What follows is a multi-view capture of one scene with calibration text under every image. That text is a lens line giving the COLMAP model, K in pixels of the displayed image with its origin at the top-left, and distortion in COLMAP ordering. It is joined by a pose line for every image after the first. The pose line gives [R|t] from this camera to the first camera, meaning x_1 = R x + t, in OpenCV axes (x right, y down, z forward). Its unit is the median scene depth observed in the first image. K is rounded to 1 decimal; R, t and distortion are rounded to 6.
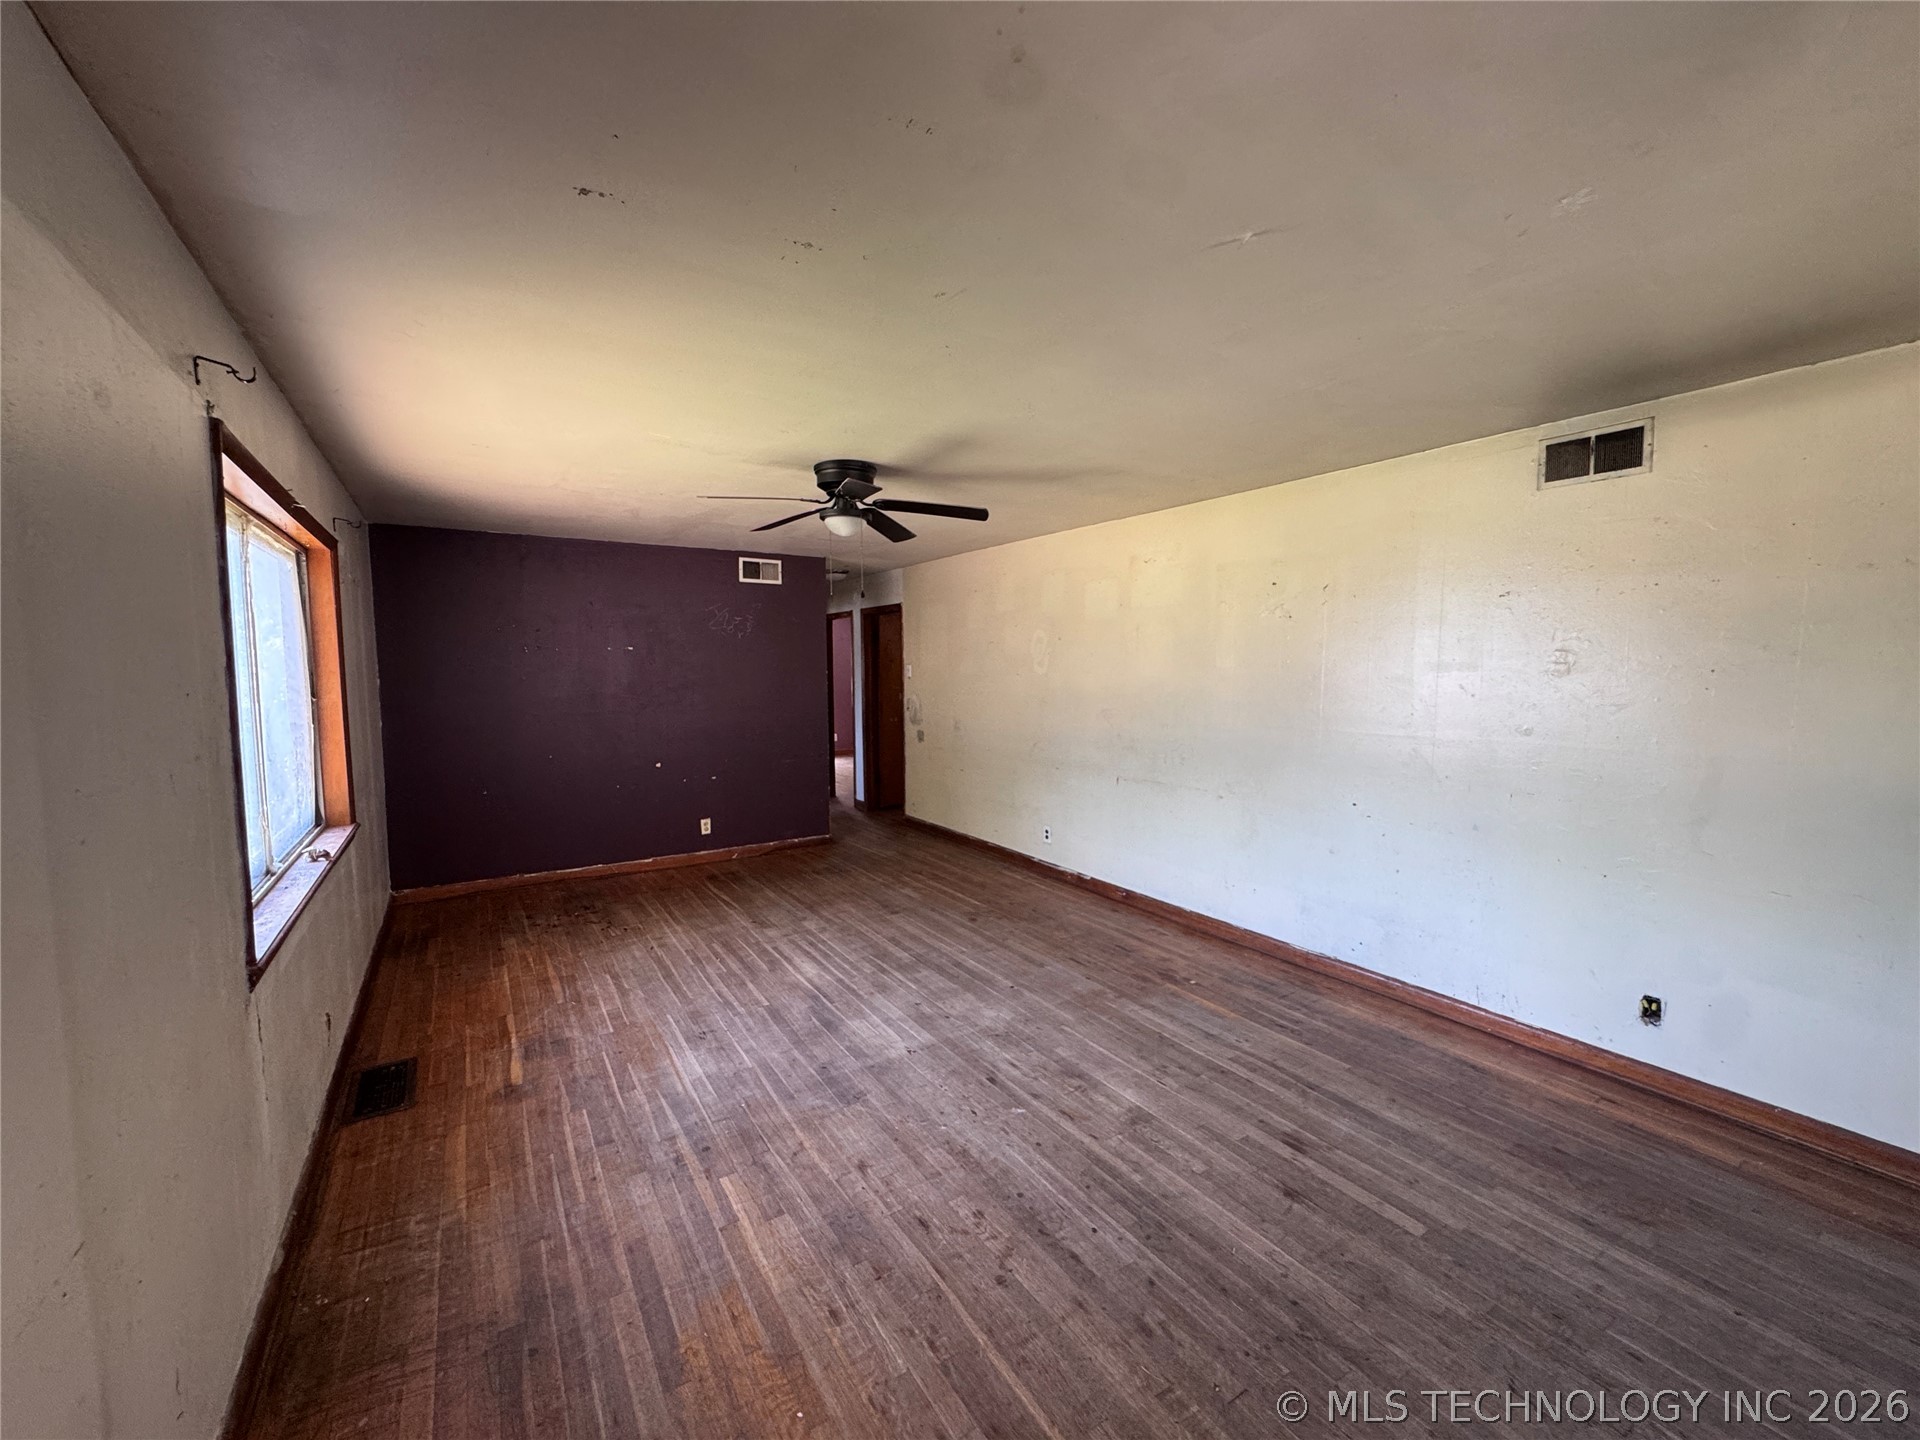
lens RADIAL K [[772.2, 0, 962.1], [0, 772.2, 717.0], [0, 0, 1]] dist [-0.000712, 0.000264]
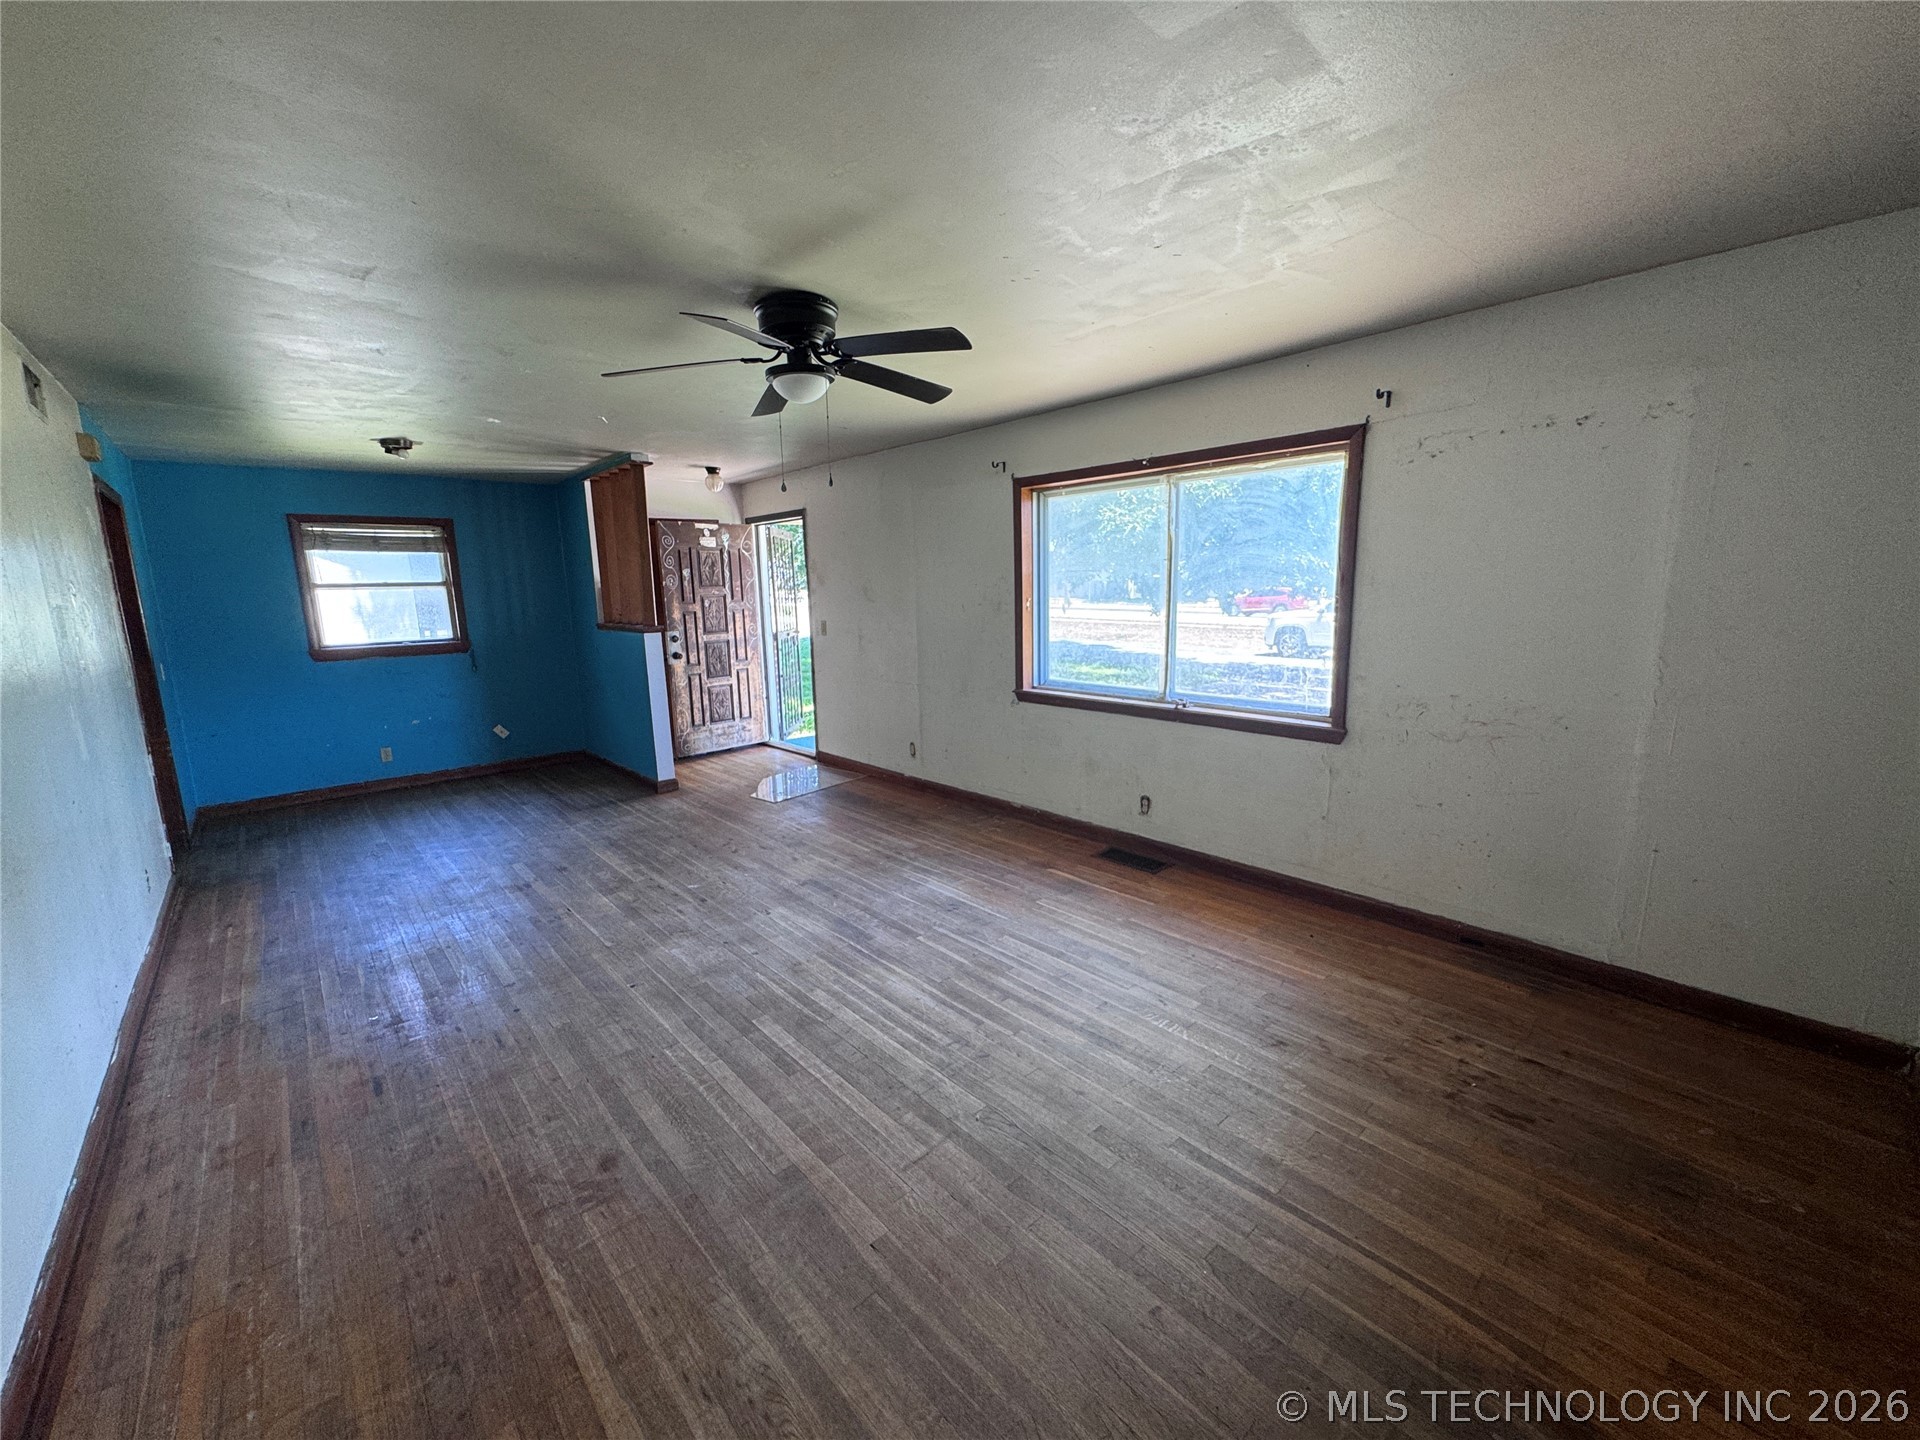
lens RADIAL K [[772.2, 0, 965.0], [0, 772.2, 721.7], [0, 0, 1]] dist [-0.000712, 0.000264]
pose [[-0.986512, 0.055334, -0.154050, -0.186551], [0.016290, 0.969645, 0.243973, -0.121394], [0.162874, 0.238173, -0.957468, 1.953215]]
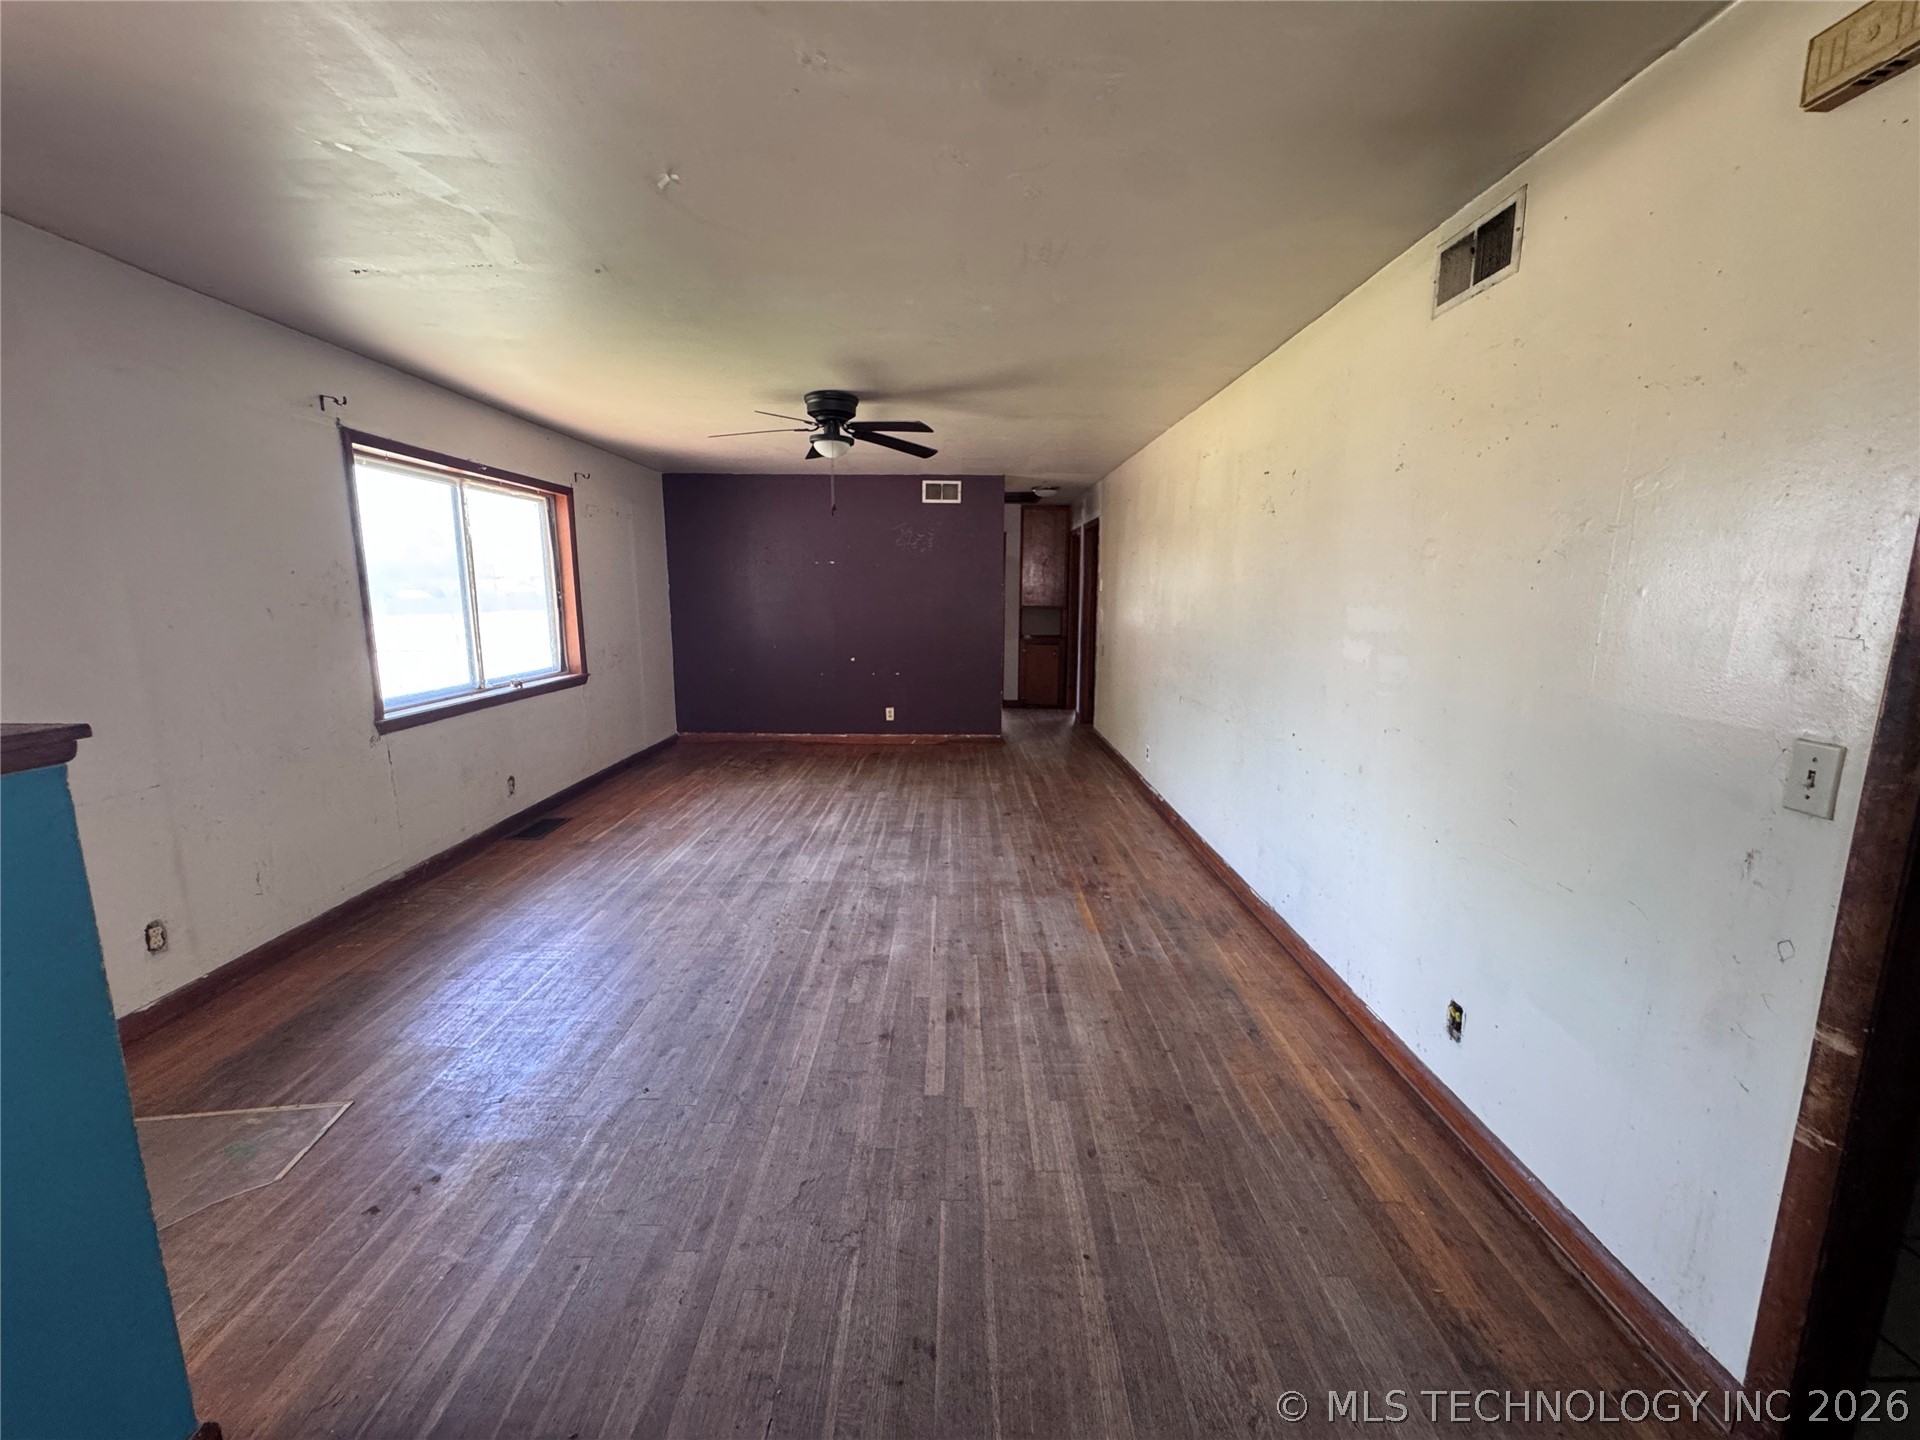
lens RADIAL K [[772.2, 0, 952.9], [0, 772.2, 717.0], [0, 0, 1]] dist [-0.000712, 0.000264]
pose [[0.837264, 0.098161, -0.537915, 0.718555], [-0.046086, 0.992922, 0.109460, 0.020794], [0.544853, -0.066857, 0.835862, 0.100486]]
